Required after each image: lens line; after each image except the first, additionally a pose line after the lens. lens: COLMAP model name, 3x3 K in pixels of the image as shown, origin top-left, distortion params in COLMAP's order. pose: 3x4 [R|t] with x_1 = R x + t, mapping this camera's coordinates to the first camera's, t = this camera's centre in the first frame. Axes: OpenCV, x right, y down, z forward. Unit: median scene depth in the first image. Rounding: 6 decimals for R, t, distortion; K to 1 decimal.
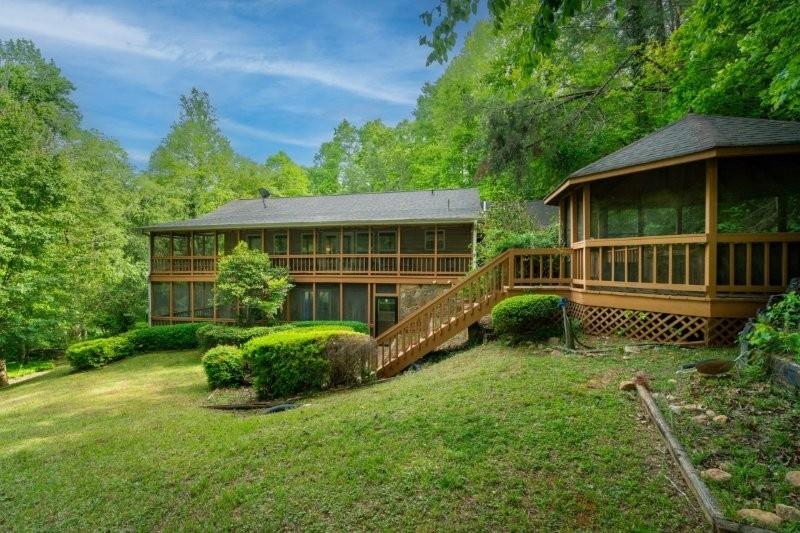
lens RADIAL K [[372.0, 0, 382.9], [0, 372.0, 275.8], [0, 0, 1]] dist [-0.000079, 0.000223]
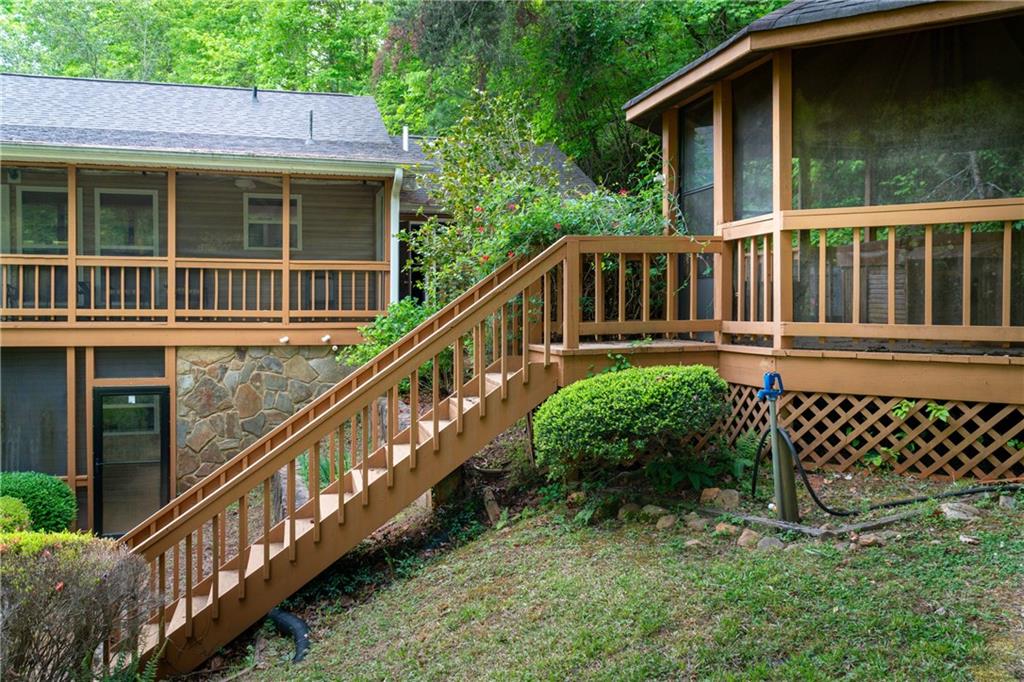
lens RADIAL K [[865.0, 0, 529.2], [0, 865.0, 332.6], [0, 0, 1]] dist [0.000925, 0.007863]
pose [[0.887690, -0.015987, 0.460163, -0.030756], [0.012768, 0.999867, 0.010106, 0.004808], [-0.460264, -0.003096, 0.887777, 0.174129]]
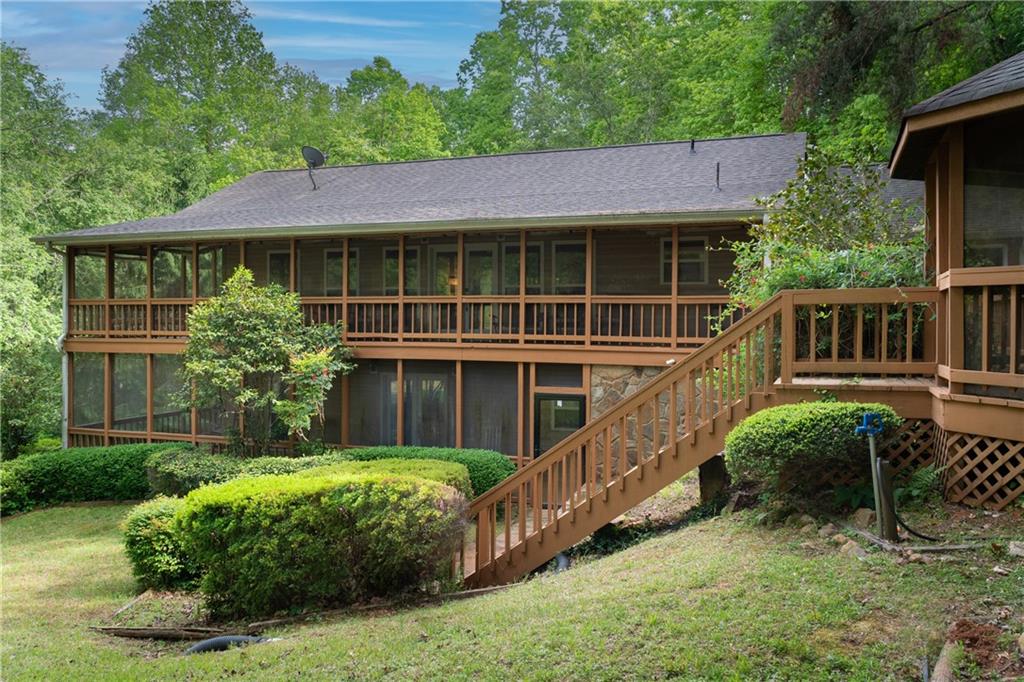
lens RADIAL K [[865.0, 0, 509.7], [0, 865.0, 346.6], [0, 0, 1]] dist [0.000925, 0.007863]
pose [[0.989895, 0.009279, -0.141498, 0.098214], [-0.008039, 0.999924, 0.009328, -0.008375], [0.141574, -0.008097, 0.989895, 0.003358]]
